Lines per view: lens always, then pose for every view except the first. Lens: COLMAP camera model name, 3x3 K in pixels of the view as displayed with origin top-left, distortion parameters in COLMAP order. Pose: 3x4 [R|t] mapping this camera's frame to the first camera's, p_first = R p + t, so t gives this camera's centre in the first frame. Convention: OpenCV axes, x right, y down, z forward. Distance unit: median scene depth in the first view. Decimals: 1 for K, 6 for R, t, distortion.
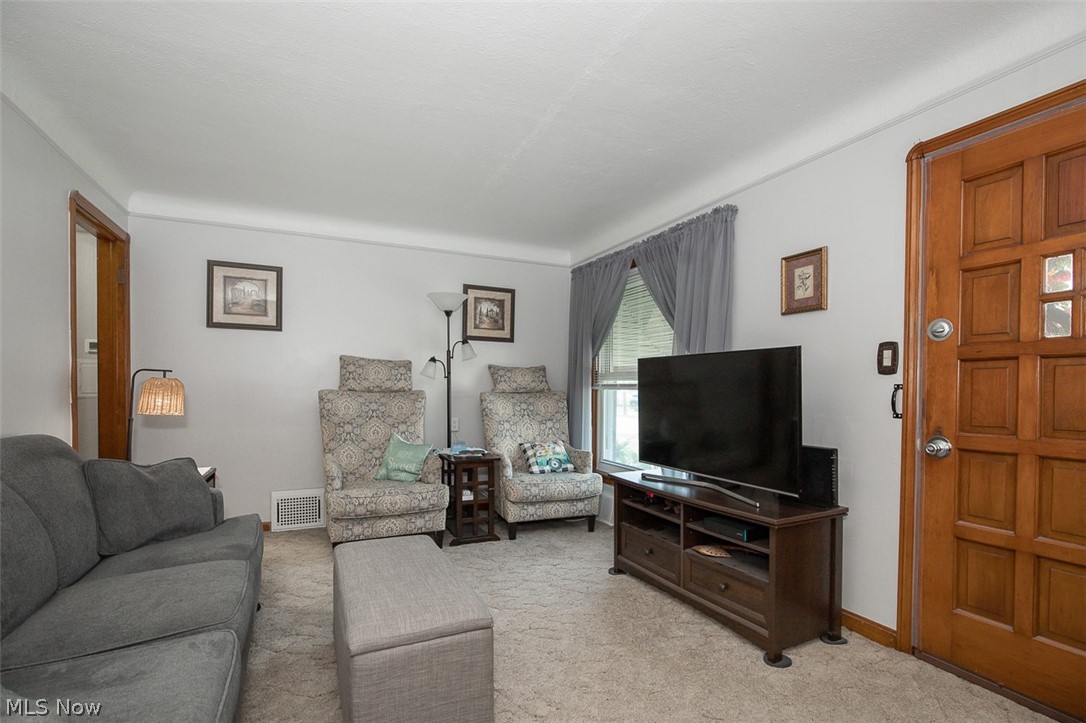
lens RADIAL K [[500.6, 0, 552.2], [0, 500.6, 396.6], [0, 0, 1]] dist [-0.017067, 0.004467]
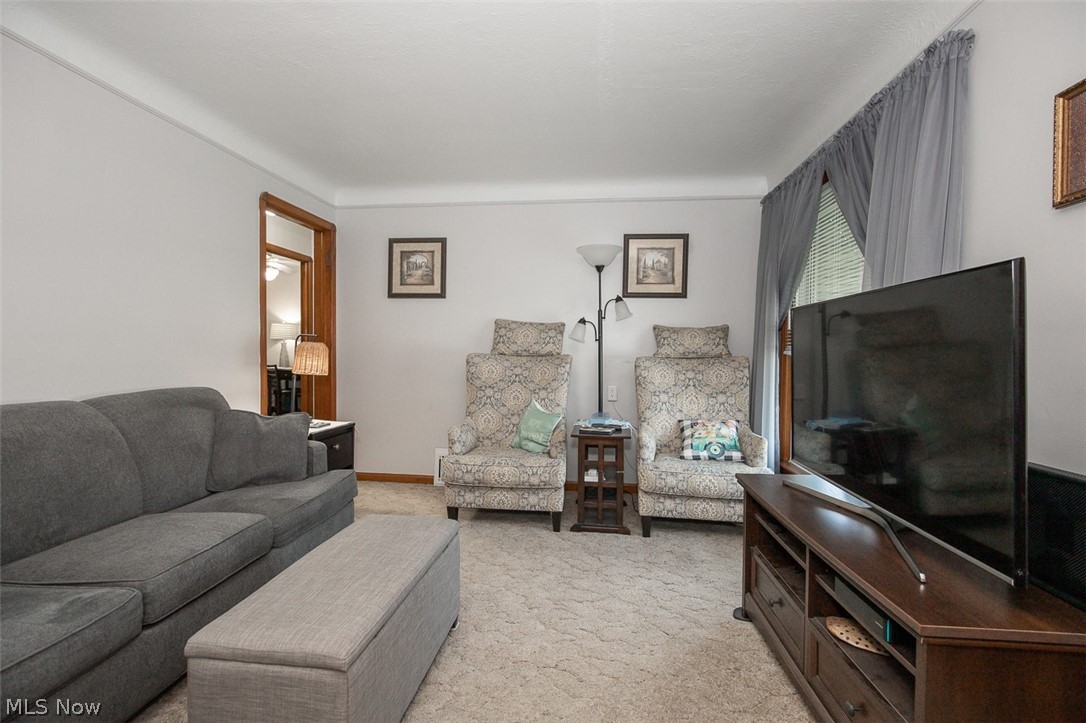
lens RADIAL K [[500.6, 0, 541.6], [0, 500.6, 363.6], [0, 0, 1]] dist [-0.017067, 0.004467]
pose [[0.847507, 0.014396, -0.530588, 0.205856], [-0.012951, 0.999895, 0.006442, -0.001361], [0.530625, 0.001412, 0.847605, 0.213140]]
